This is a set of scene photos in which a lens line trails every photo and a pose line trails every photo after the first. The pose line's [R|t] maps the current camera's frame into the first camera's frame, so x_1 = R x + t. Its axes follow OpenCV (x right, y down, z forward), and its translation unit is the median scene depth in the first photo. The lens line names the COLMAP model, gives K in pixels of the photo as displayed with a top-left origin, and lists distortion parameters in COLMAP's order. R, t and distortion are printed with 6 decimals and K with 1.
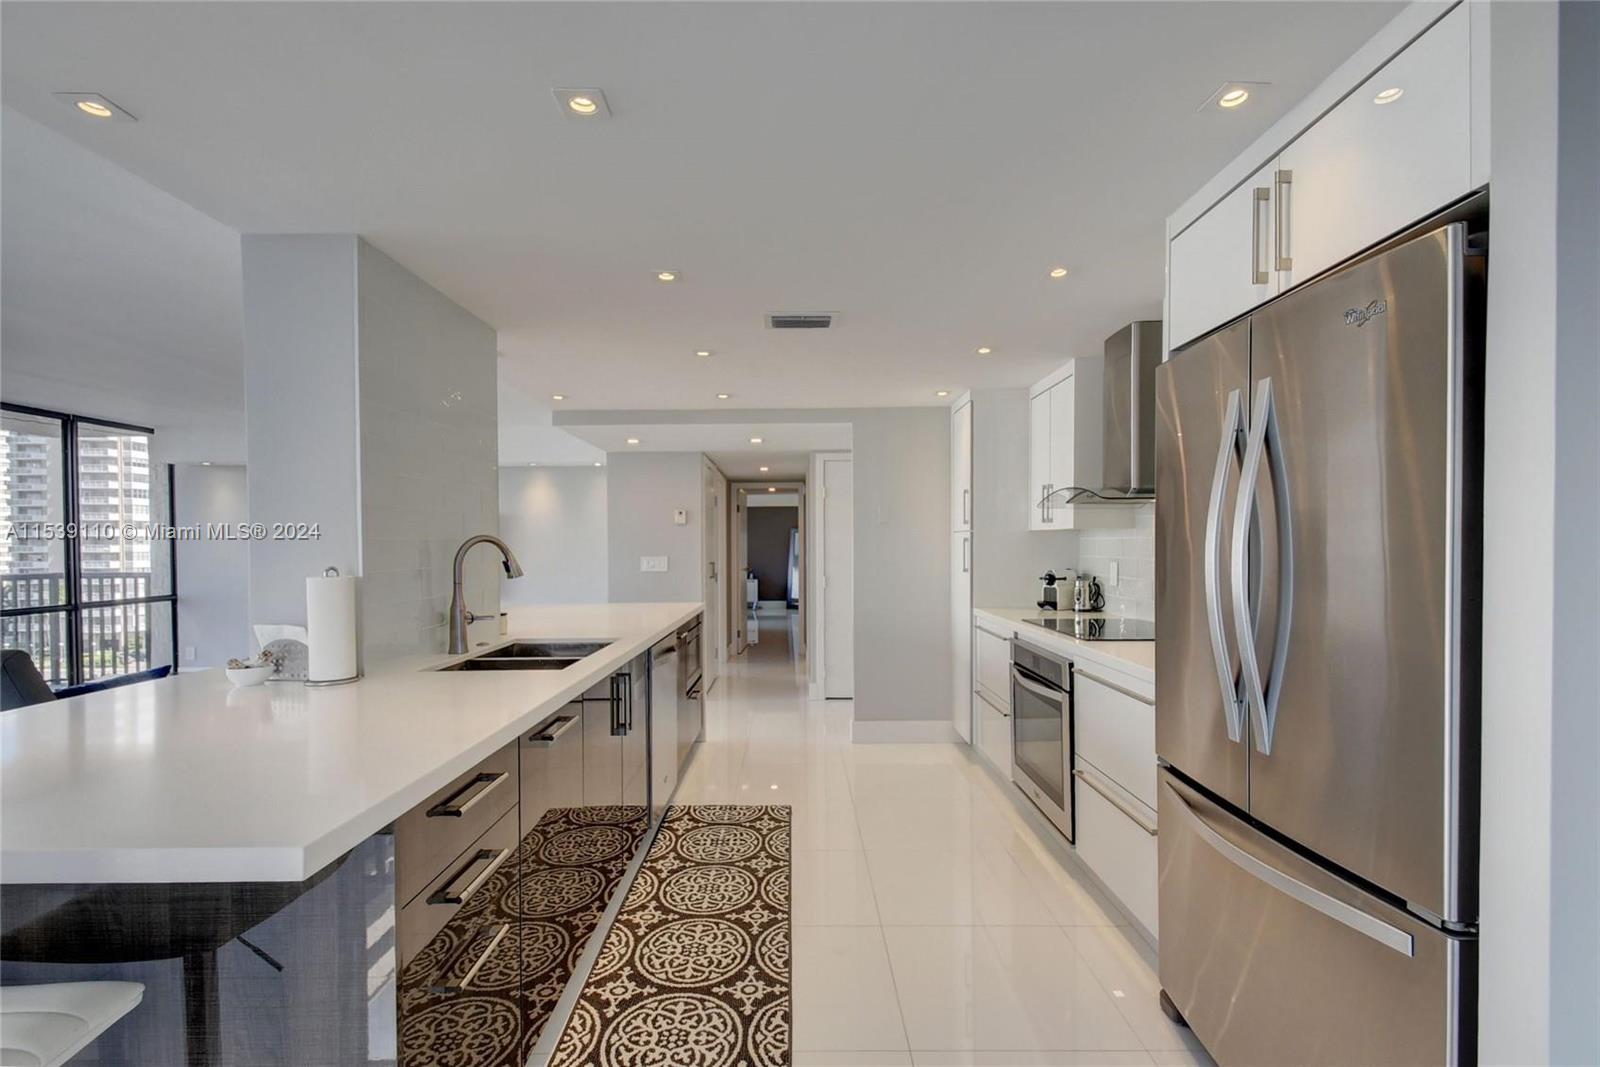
lens RADIAL K [[714.2, 0, 800.0], [0, 714.2, 533.5], [0, 0, 1]] dist [0.000784, 0.000004]
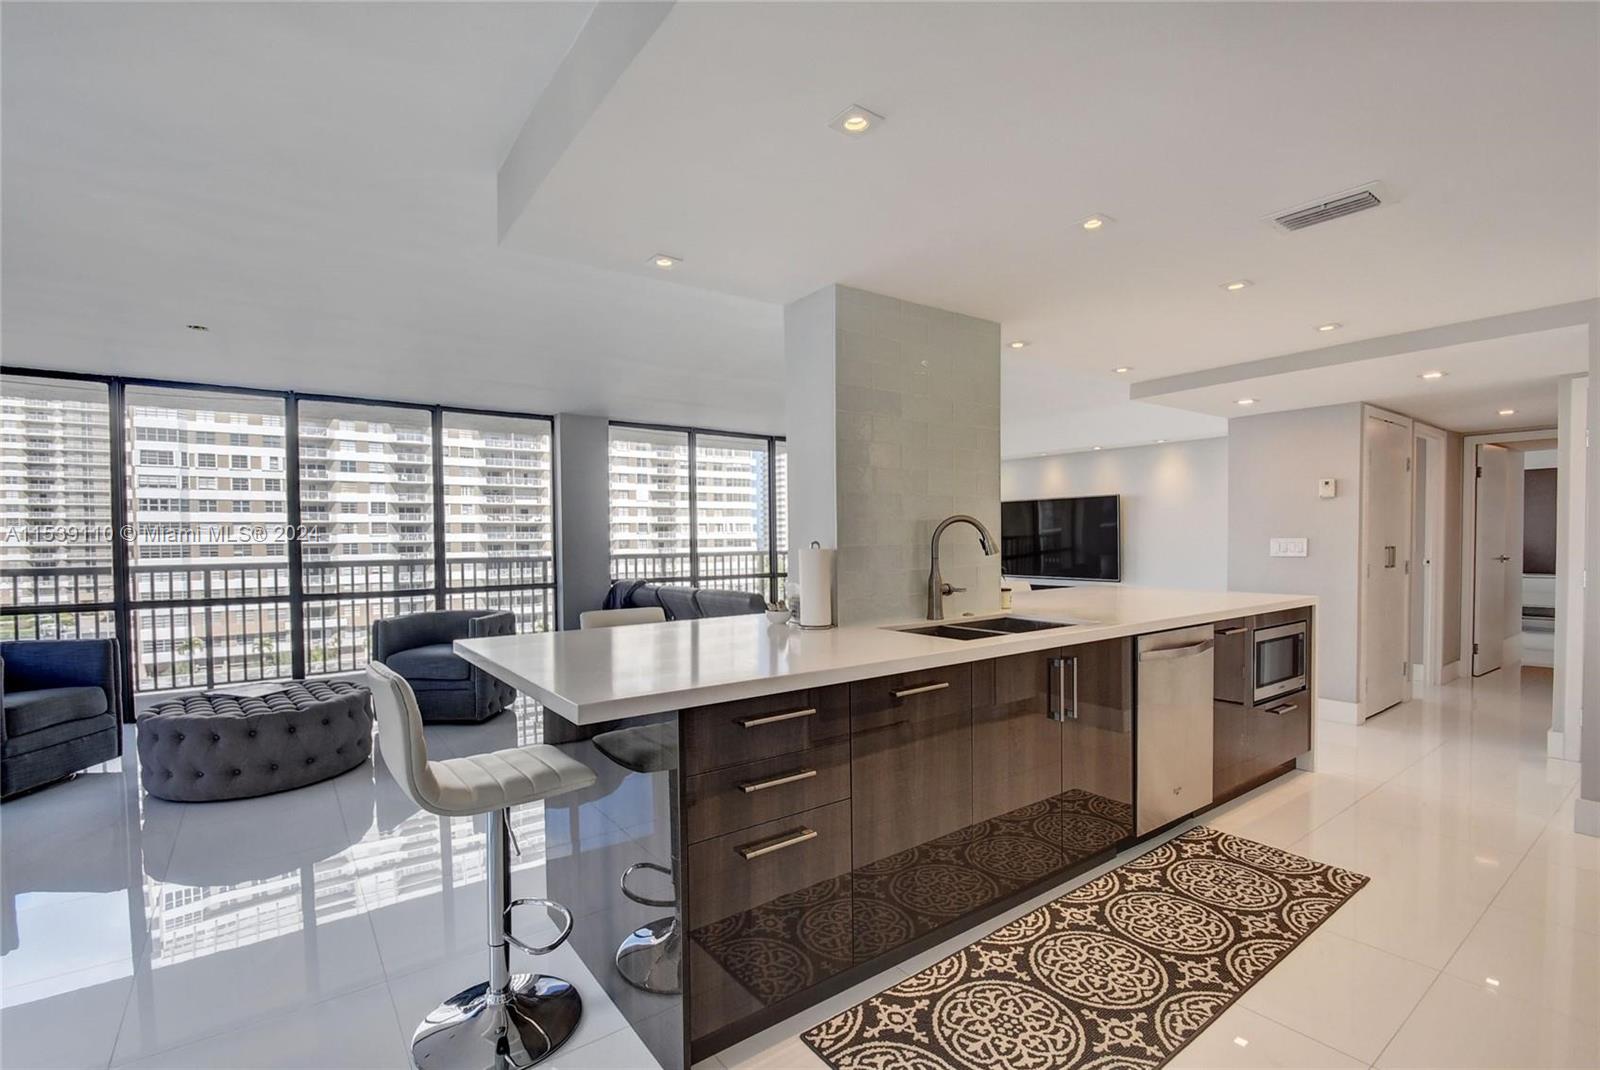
lens RADIAL K [[718.9, 0, 800.0], [0, 718.9, 535.0], [0, 0, 1]] dist [-0.002249, -0.001140]
pose [[0.588292, -0.002902, -0.808643, 0.390787], [0.021626, 0.999692, 0.012145, 0.016888], [0.808359, -0.024632, 0.588174, 0.183707]]
